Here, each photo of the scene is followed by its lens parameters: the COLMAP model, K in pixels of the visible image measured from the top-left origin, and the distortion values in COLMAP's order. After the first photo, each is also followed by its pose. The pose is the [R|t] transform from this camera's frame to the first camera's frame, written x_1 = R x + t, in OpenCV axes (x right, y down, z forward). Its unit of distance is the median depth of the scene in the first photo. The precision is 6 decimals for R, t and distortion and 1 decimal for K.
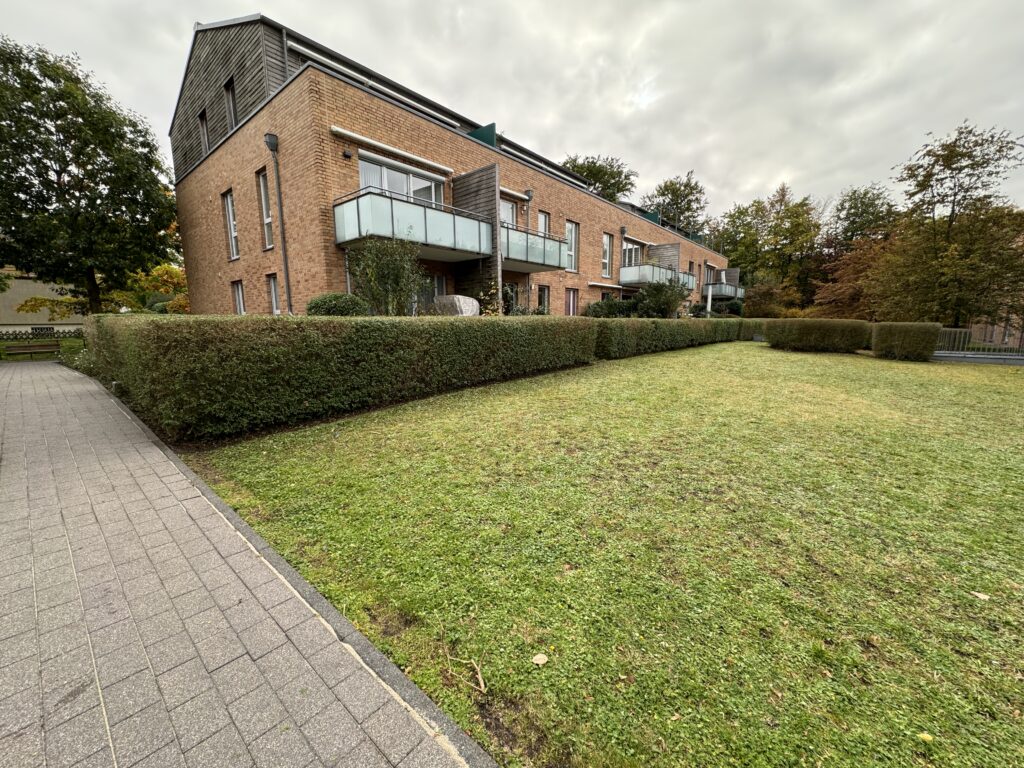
lens RADIAL K [[406.4, 0, 509.0], [0, 406.4, 383.6], [0, 0, 1]] dist [-0.000811, -0.000009]
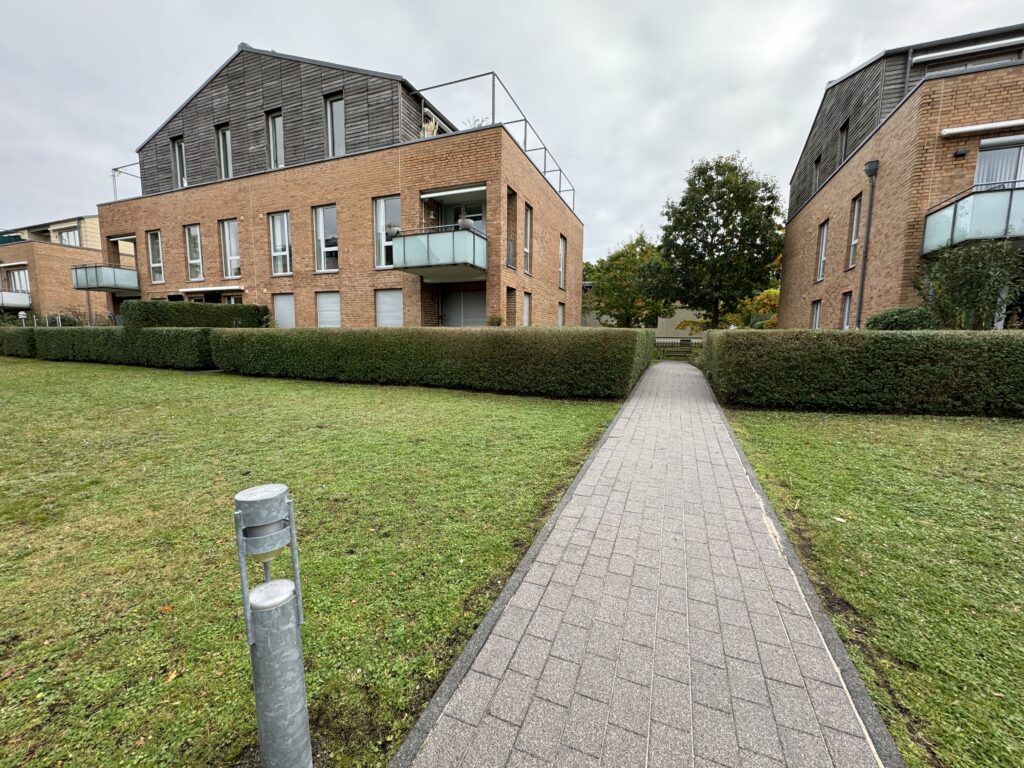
lens RADIAL K [[406.4, 0, 513.0], [0, 406.4, 386.7], [0, 0, 1]] dist [-0.000811, -0.000009]
pose [[0.313221, 0.126840, -0.941172, 0.184521], [-0.159387, 0.984004, 0.079569, 0.030510], [0.936209, 0.125088, 0.328428, -0.147209]]
